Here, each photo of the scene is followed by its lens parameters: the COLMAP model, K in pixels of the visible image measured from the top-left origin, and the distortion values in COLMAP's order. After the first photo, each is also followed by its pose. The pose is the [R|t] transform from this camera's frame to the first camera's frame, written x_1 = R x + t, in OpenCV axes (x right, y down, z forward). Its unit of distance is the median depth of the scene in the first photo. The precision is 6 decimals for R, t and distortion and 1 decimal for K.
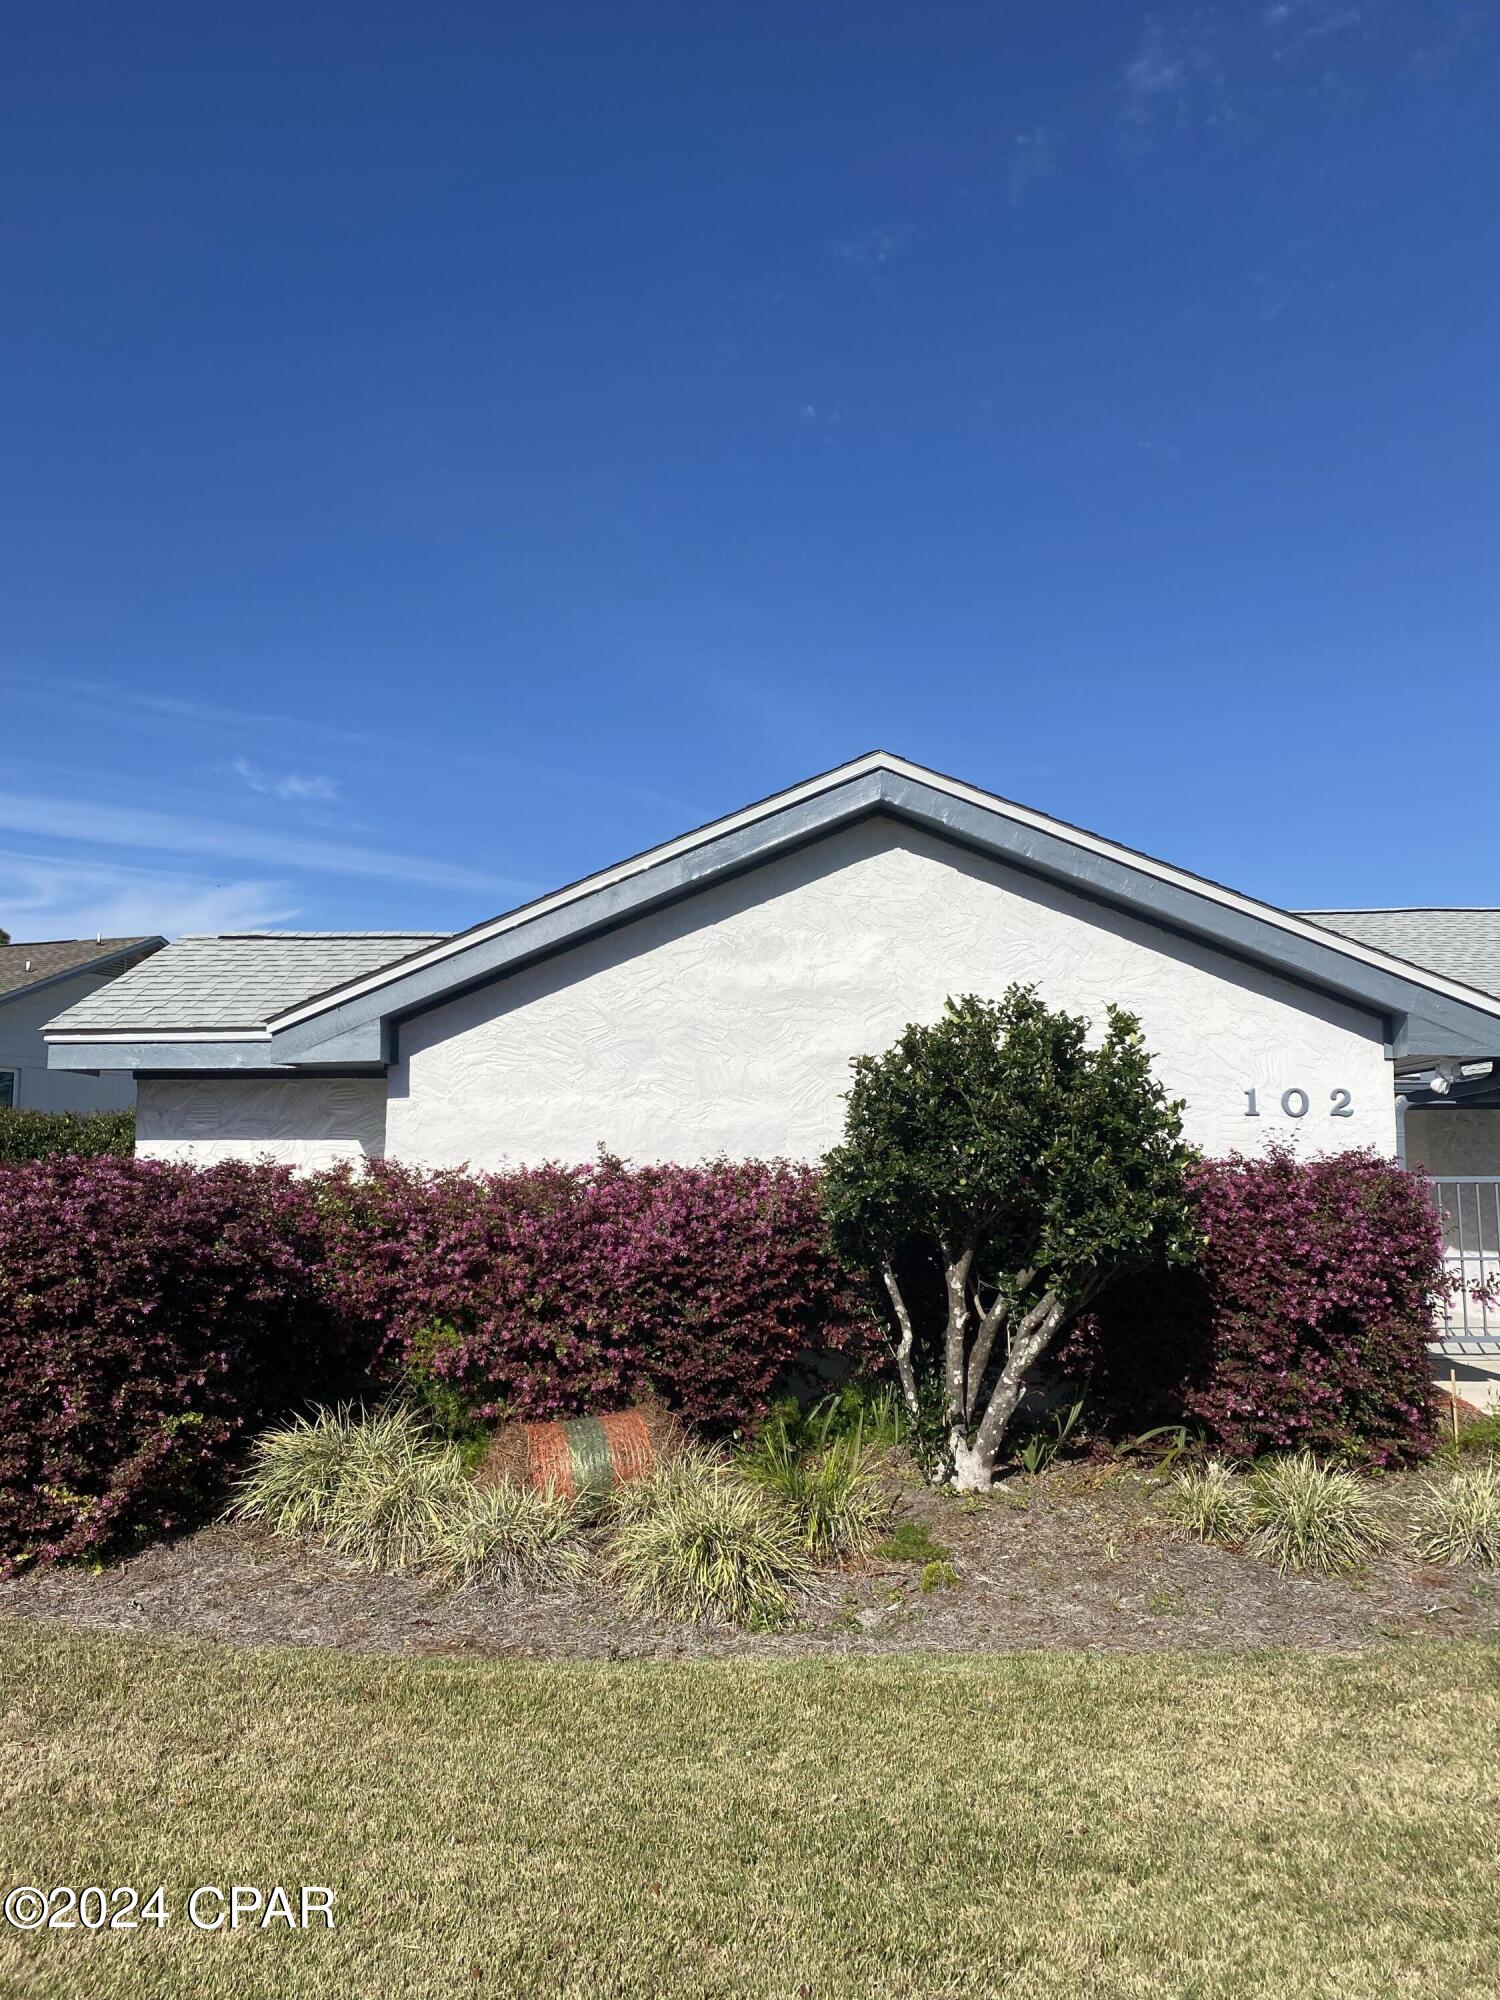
lens RADIAL K [[1525.0, 0, 750.0], [0, 1525.0, 1000.0], [0, 0, 1]] dist [0.184075, -0.514552]
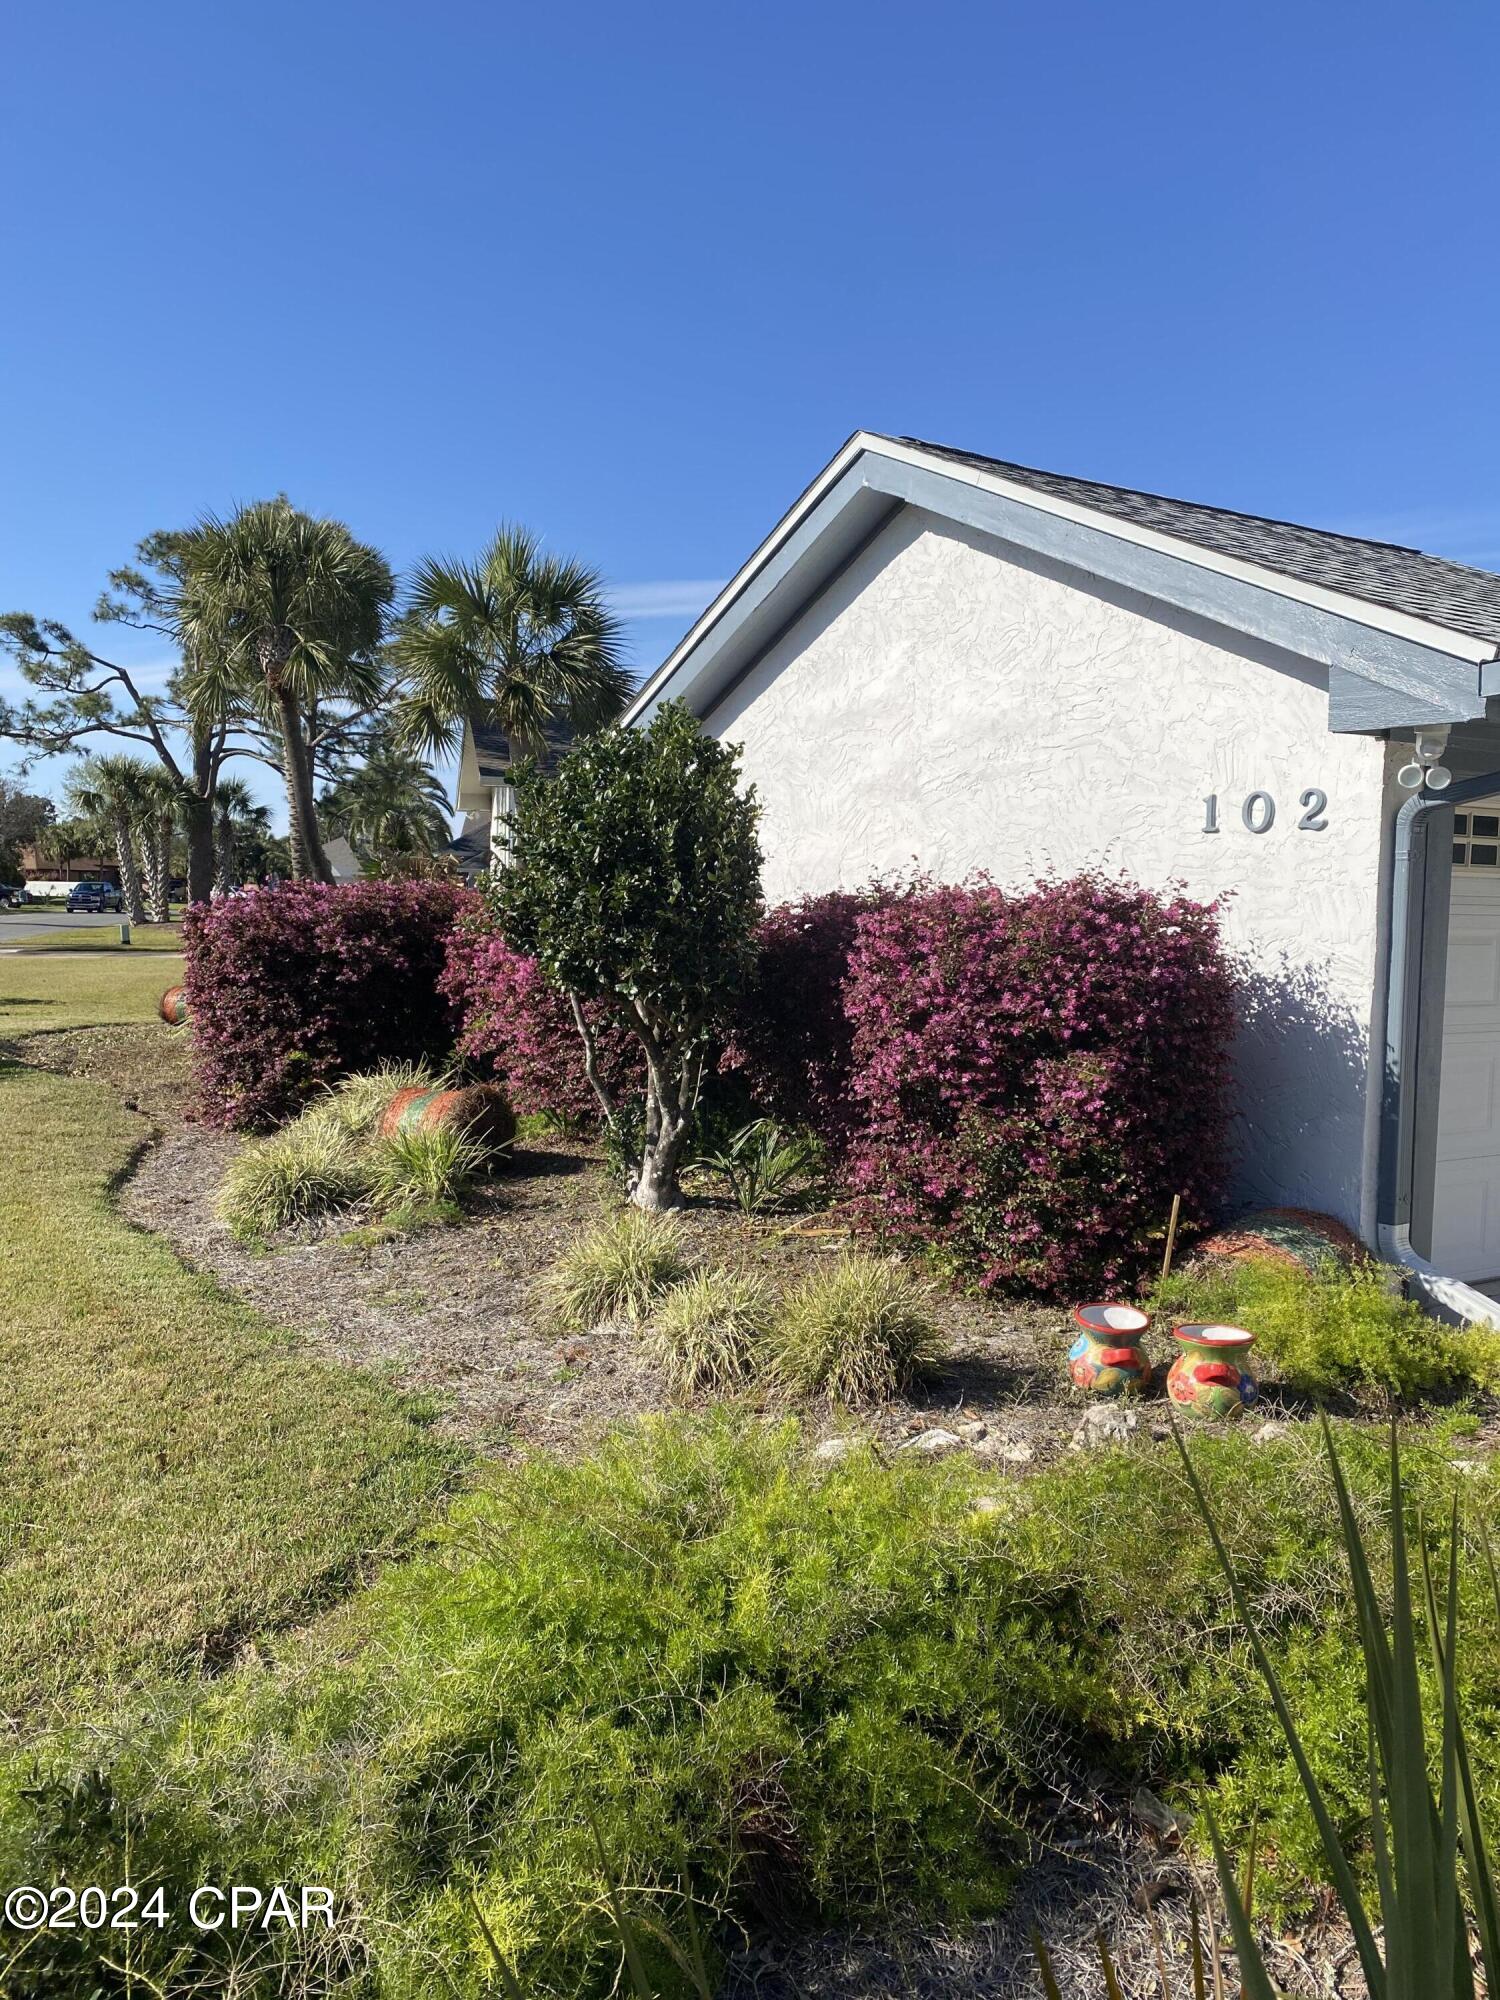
lens RADIAL K [[1525.0, 0, 750.0], [0, 1525.0, 1000.0], [0, 0, 1]] dist [0.184075, -0.514552]
pose [[0.522253, 0.070732, -0.849852, 0.828877], [0.083437, 0.987535, 0.133465, 0.037873], [0.848699, -0.140611, 0.509842, 0.440814]]
